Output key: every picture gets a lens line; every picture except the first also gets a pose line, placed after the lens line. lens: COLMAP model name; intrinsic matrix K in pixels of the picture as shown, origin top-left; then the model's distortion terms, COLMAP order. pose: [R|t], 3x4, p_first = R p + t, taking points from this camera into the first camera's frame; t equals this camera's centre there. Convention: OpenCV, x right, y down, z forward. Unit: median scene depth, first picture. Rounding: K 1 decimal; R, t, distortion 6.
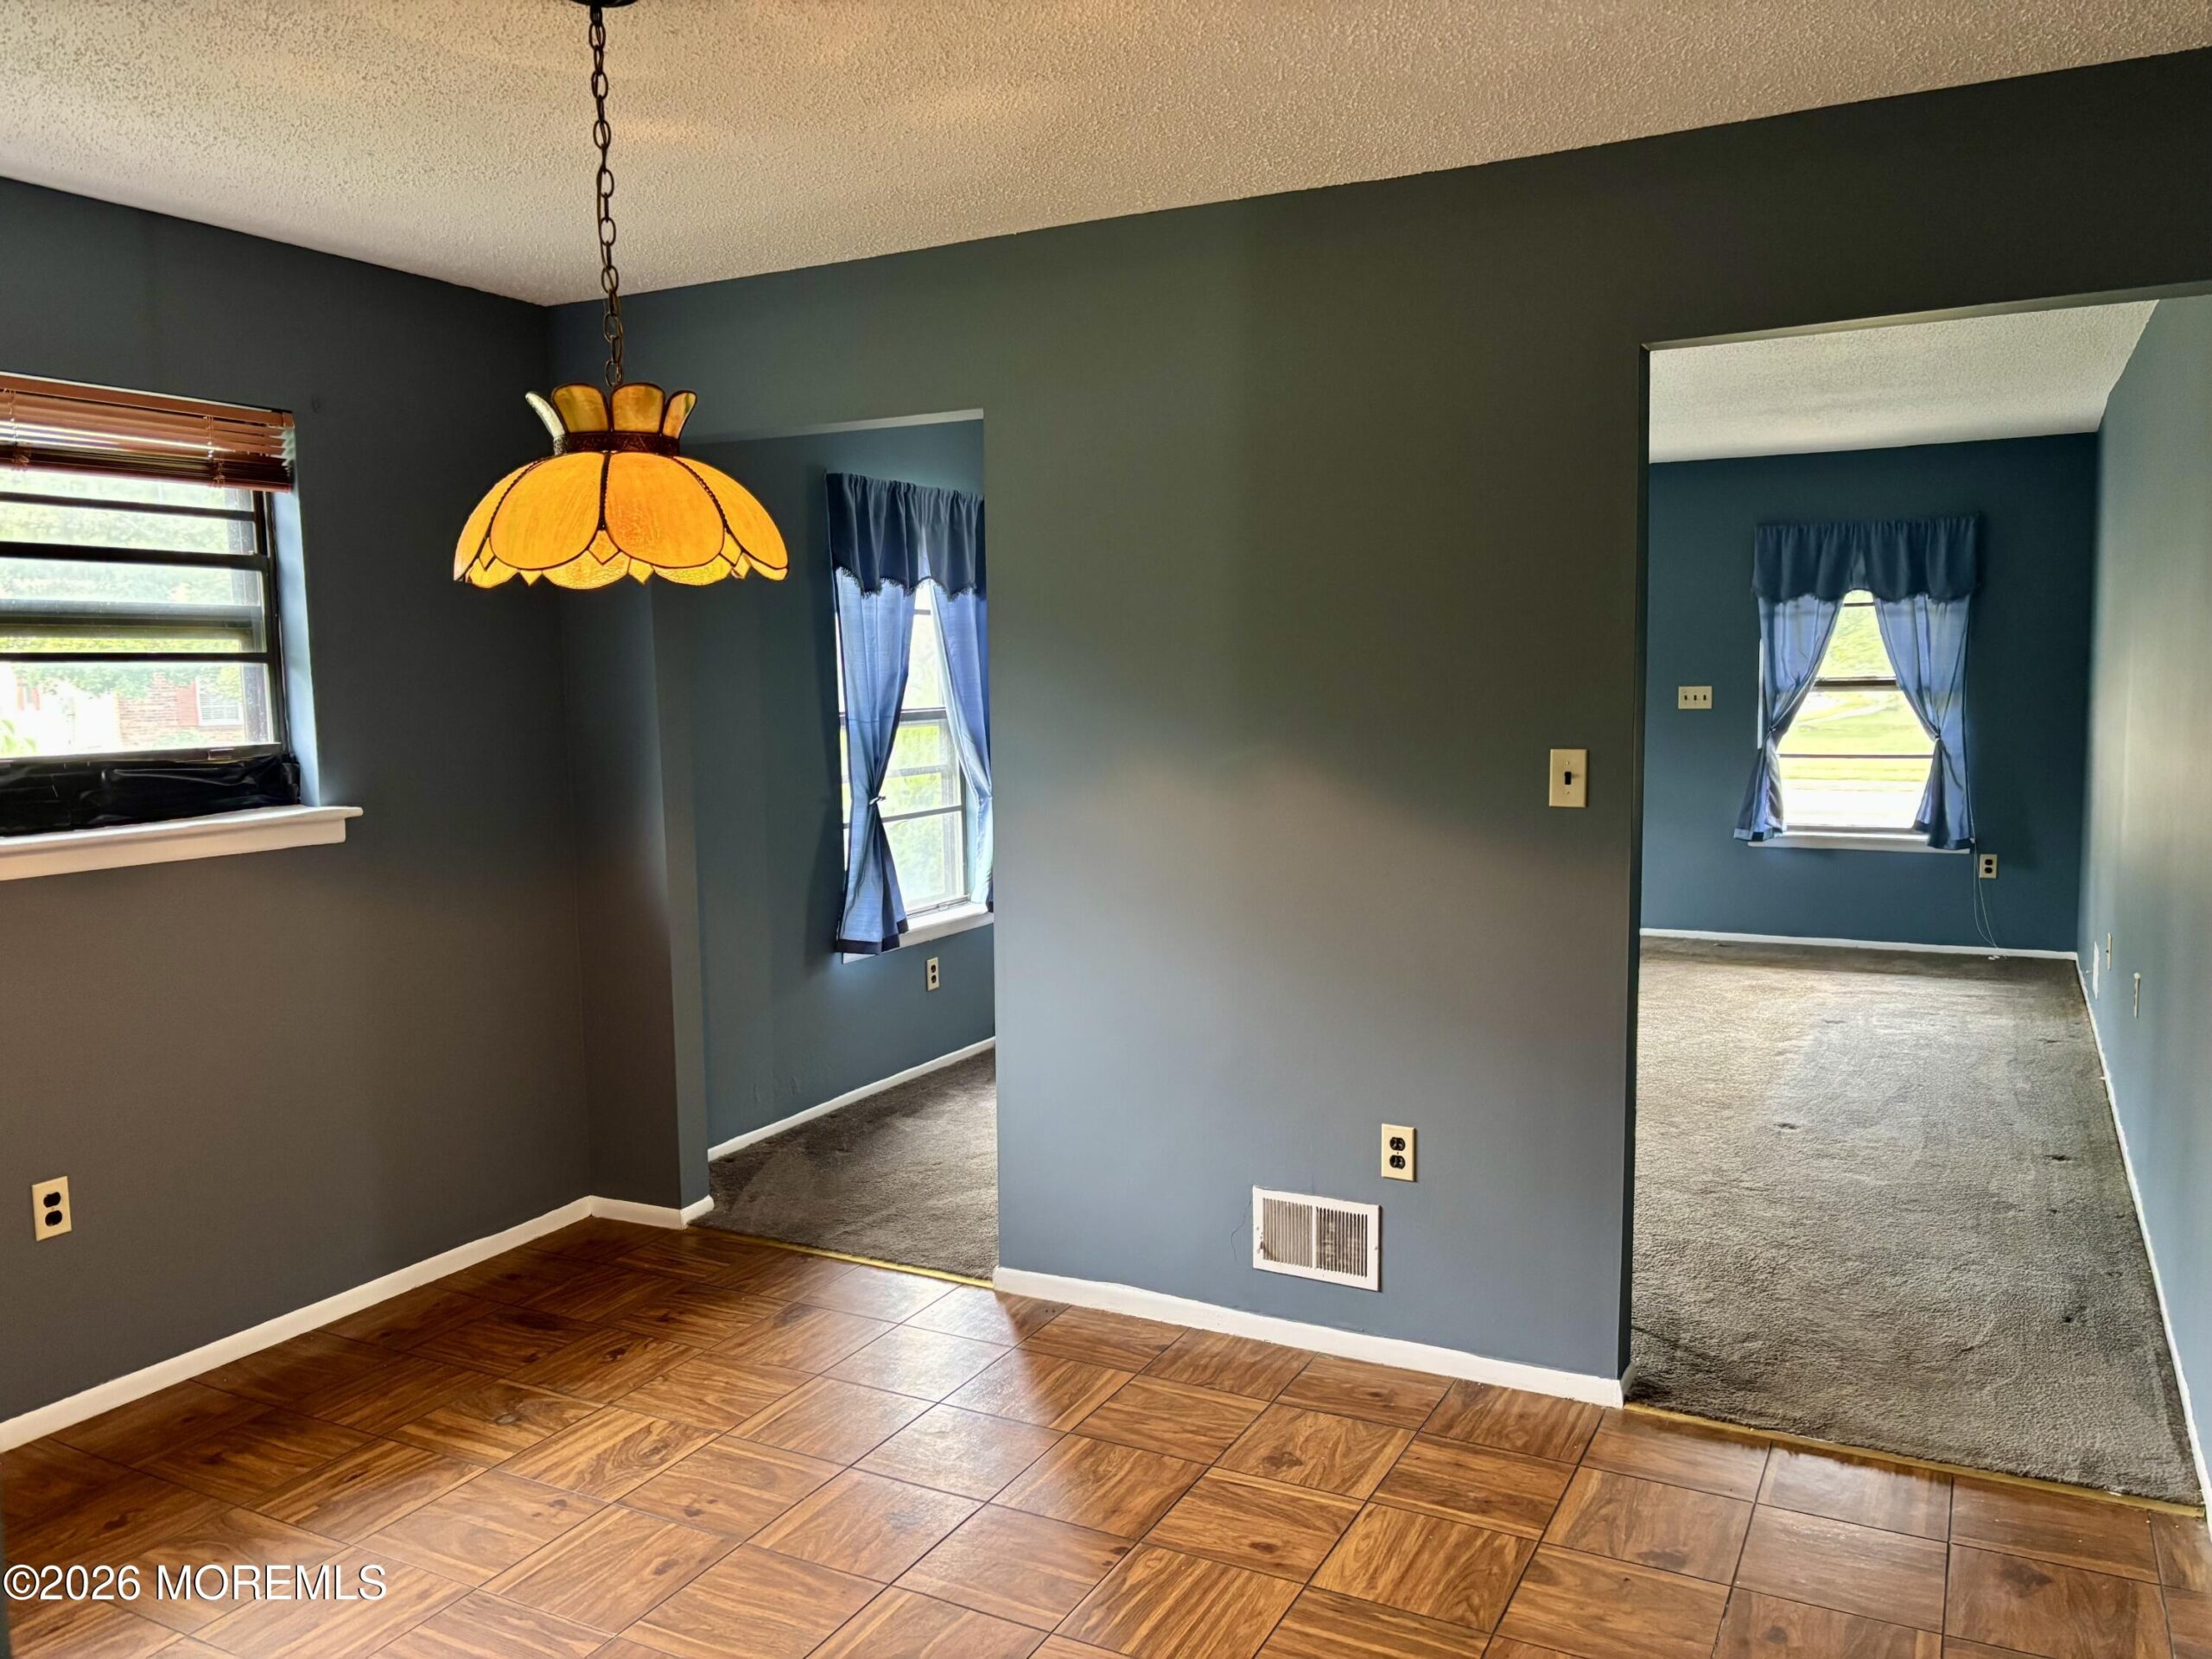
lens RADIAL K [[1678.1, 0, 1103.8], [0, 1678.1, 842.4], [0, 0, 1]] dist [0.032254, -0.000143]
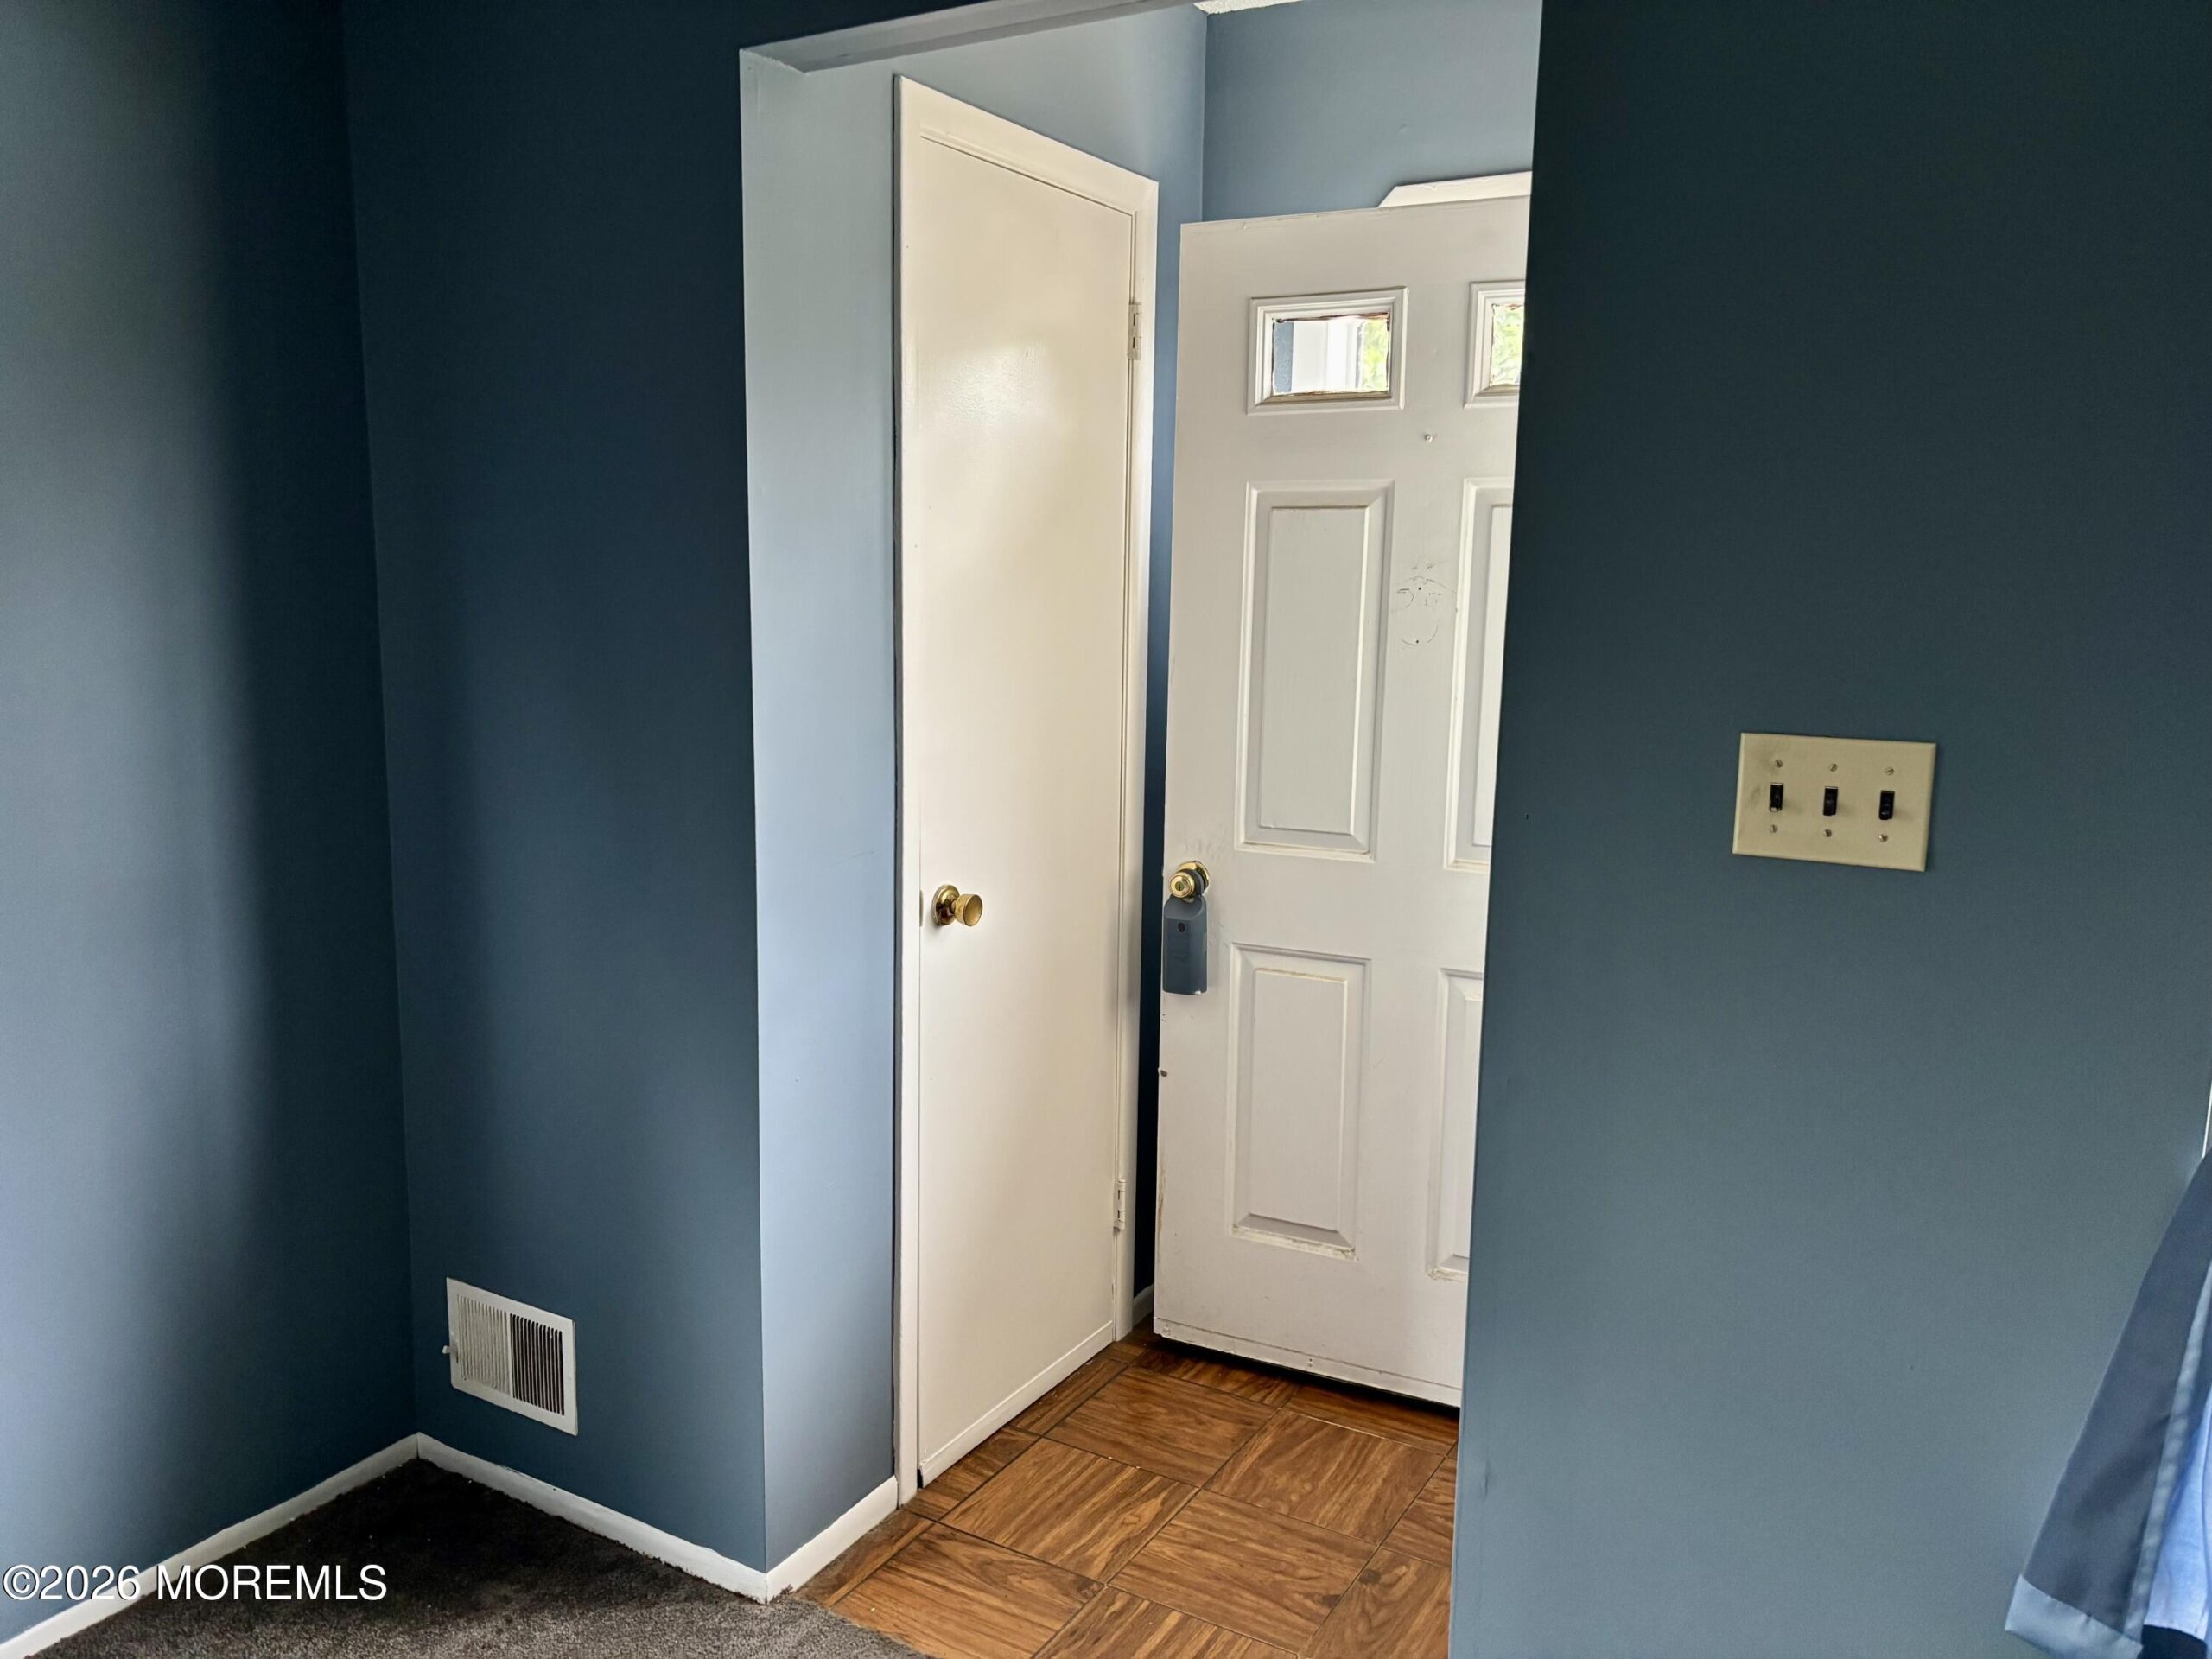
lens RADIAL K [[1680.0, 0, 1095.5], [0, 1680.0, 840.1], [0, 0, 1]] dist [0.079217, -0.069669]
pose [[0.997836, 0.042067, -0.050535, 0.301003], [-0.038890, 0.997301, 0.062271, -0.095807], [0.053018, -0.060171, 0.996779, 0.869490]]
